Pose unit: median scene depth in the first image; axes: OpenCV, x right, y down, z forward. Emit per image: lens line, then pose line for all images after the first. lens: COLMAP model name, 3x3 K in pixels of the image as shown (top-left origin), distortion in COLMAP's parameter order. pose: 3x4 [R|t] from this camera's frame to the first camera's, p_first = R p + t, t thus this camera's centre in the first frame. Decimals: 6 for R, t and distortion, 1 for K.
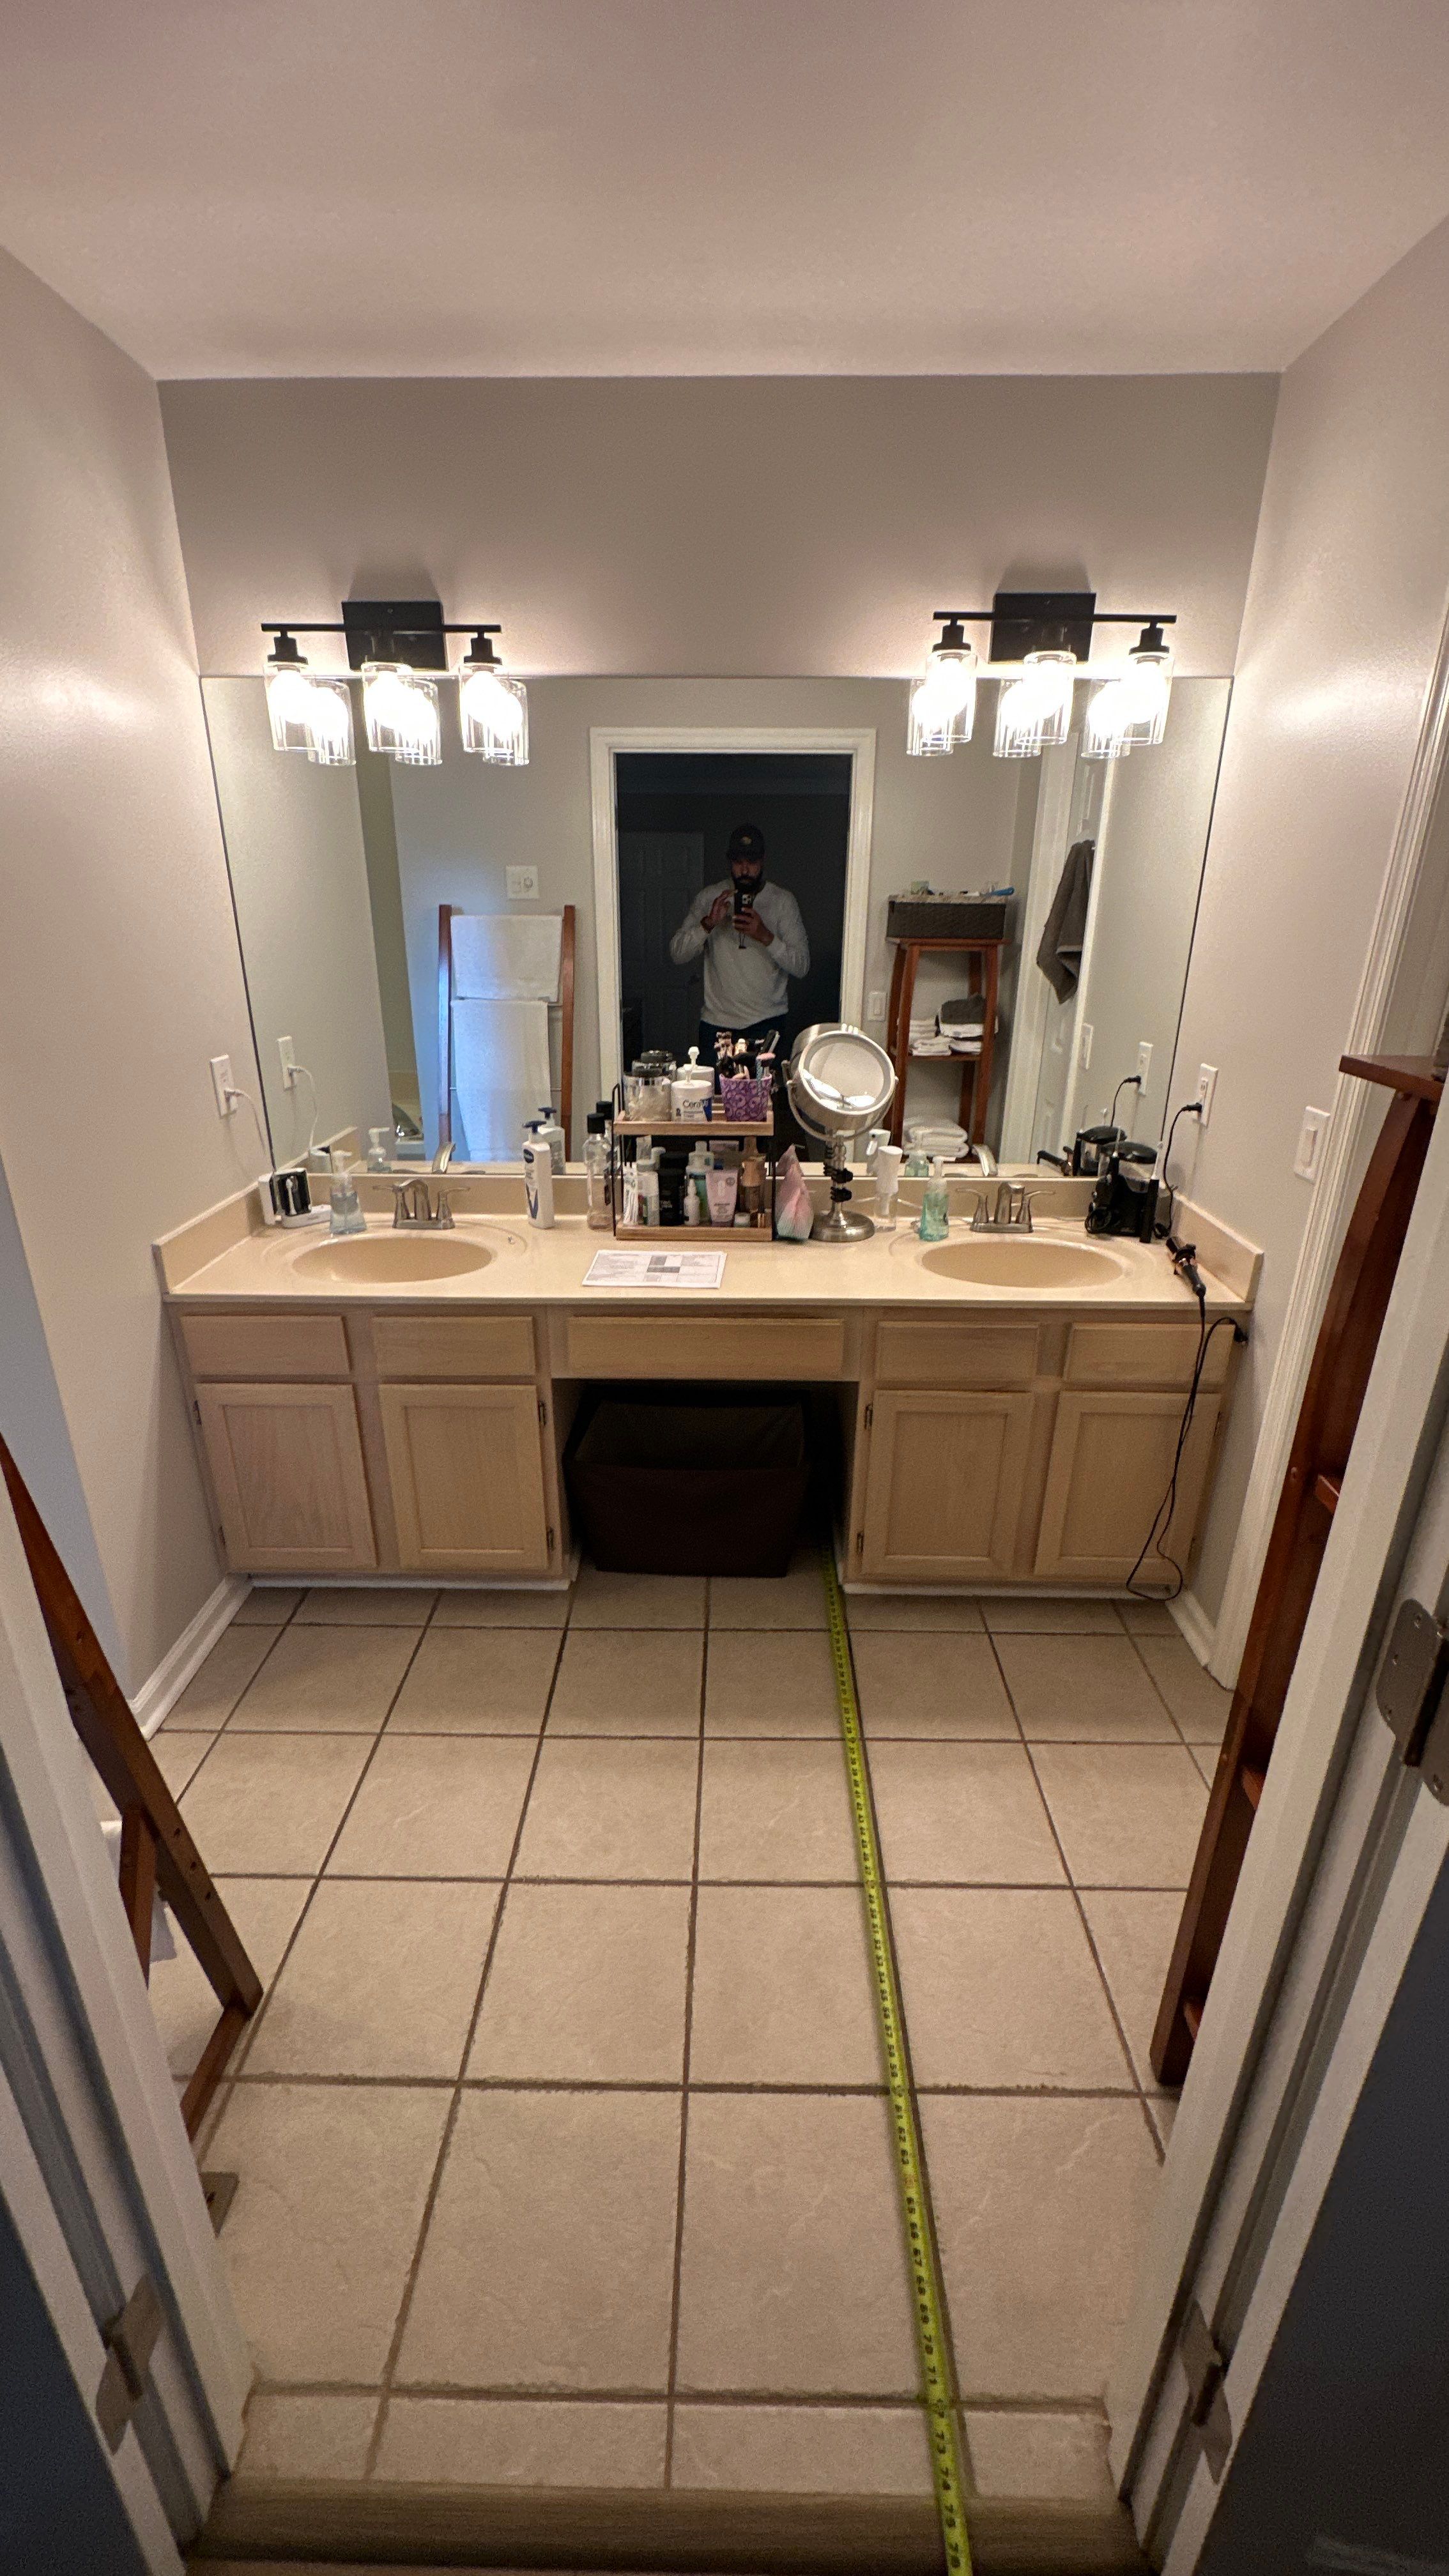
lens RADIAL K [[1029.8, 0, 726.5], [0, 1029.8, 1286.6], [0, 0, 1]] dist [-0.001504, 0.000655]
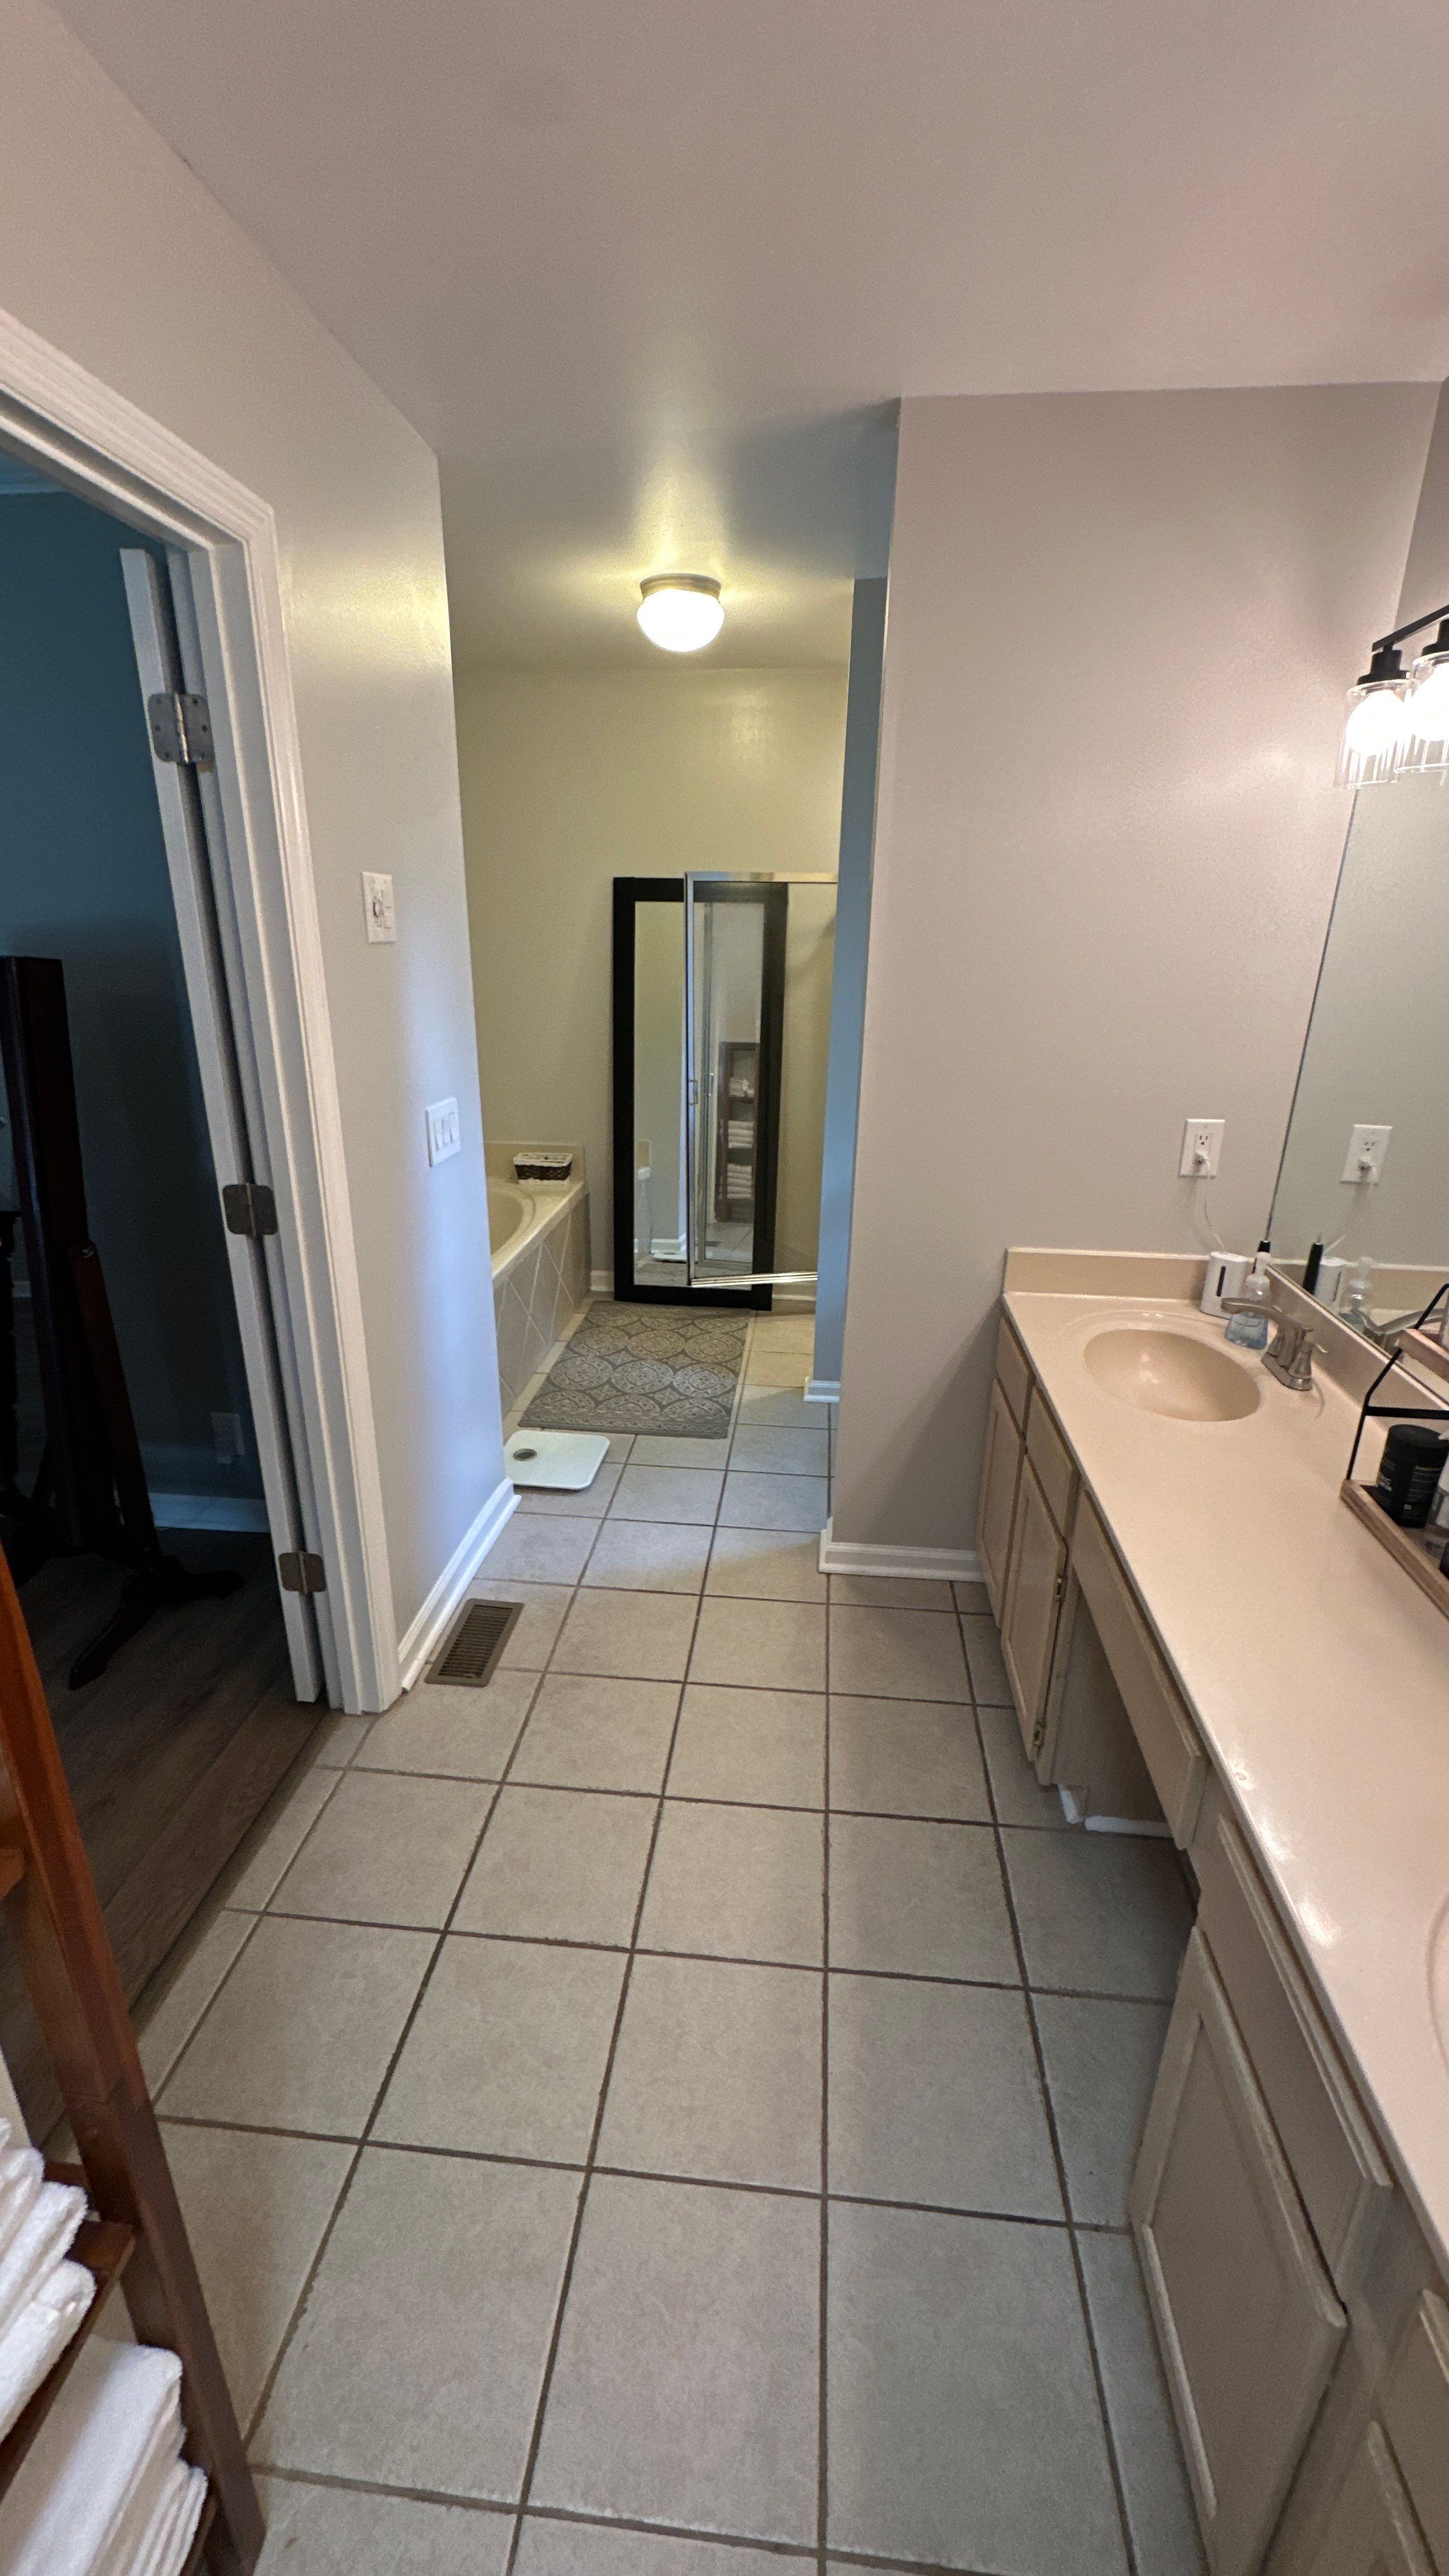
lens RADIAL K [[1026.7, 0, 724.5], [0, 1026.7, 1288.0], [0, 0, 1]] dist [0.000016, 0.000065]
pose [[-0.081992, 0.326413, -0.941664, 0.499169], [-0.370712, 0.867062, 0.332831, -0.237225], [0.925122, 0.376375, 0.049913, 0.589830]]
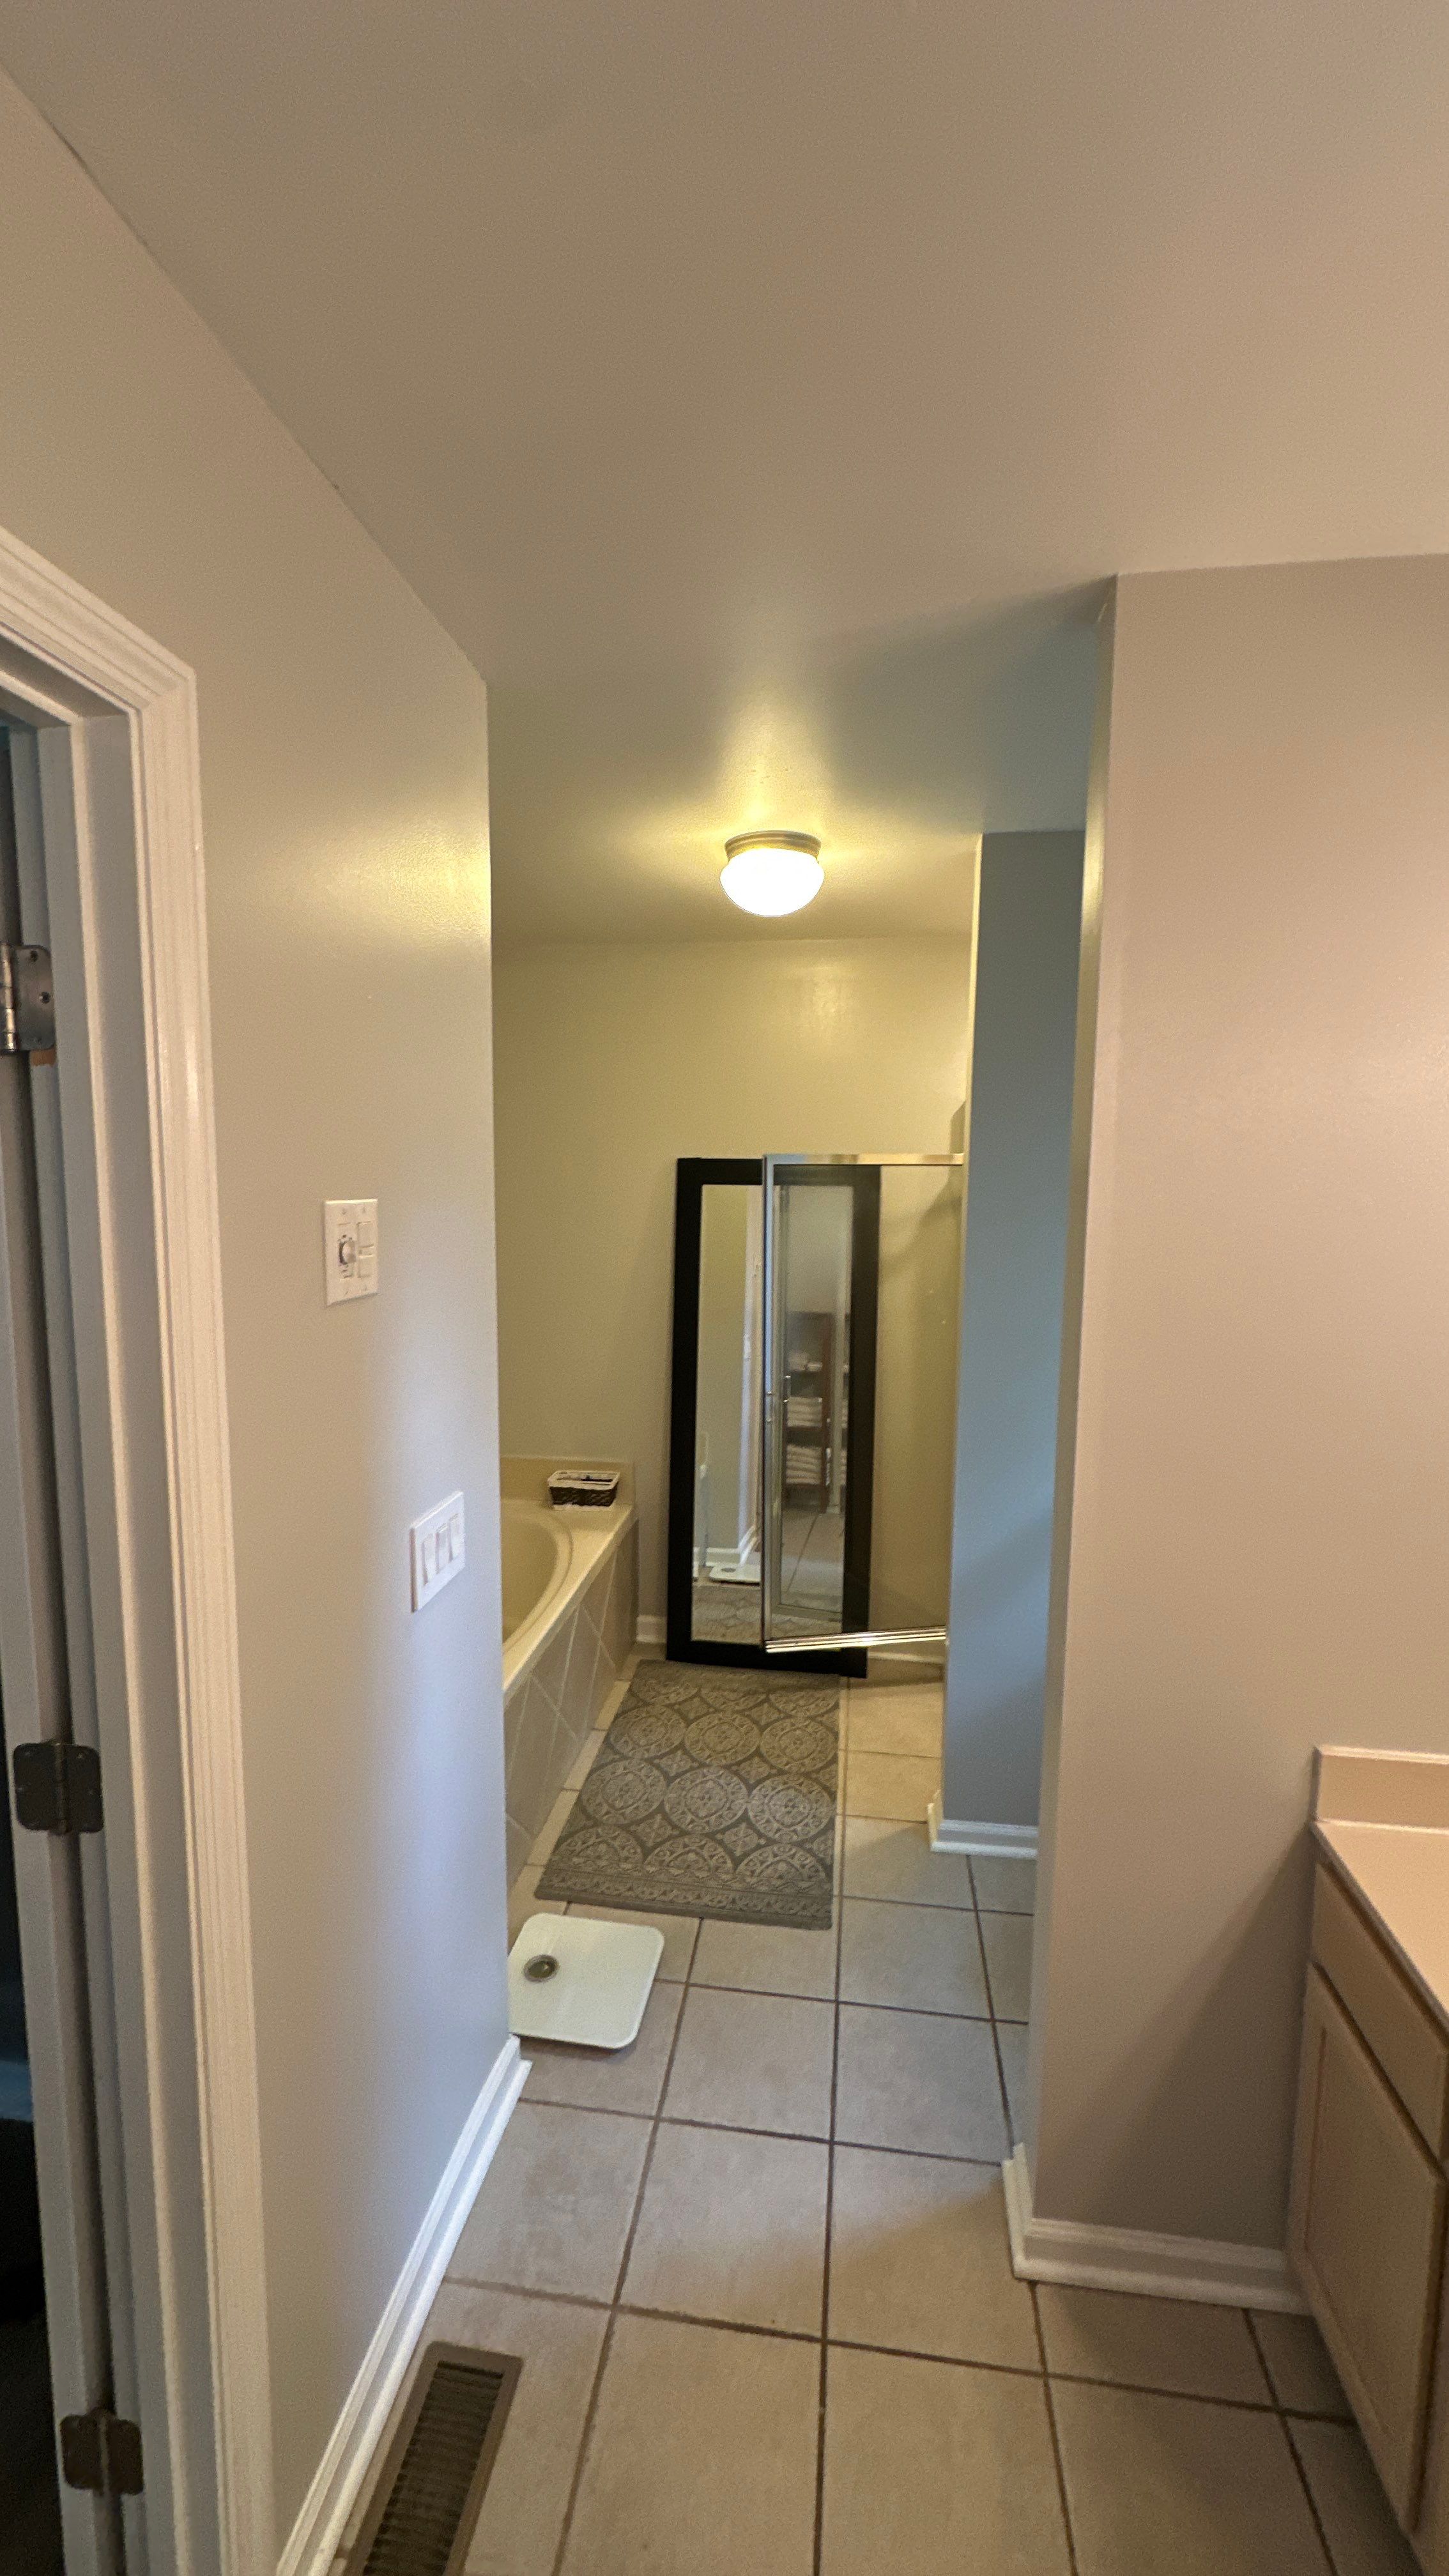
lens RADIAL K [[1026.7, 0, 724.5], [0, 1026.7, 1288.0], [0, 0, 1]] dist [0.000016, 0.000065]
pose [[-0.118847, 0.103073, -0.987548, 0.148304], [-0.365430, 0.920247, 0.140026, -0.252833], [0.923221, 0.377521, -0.071702, 0.484034]]
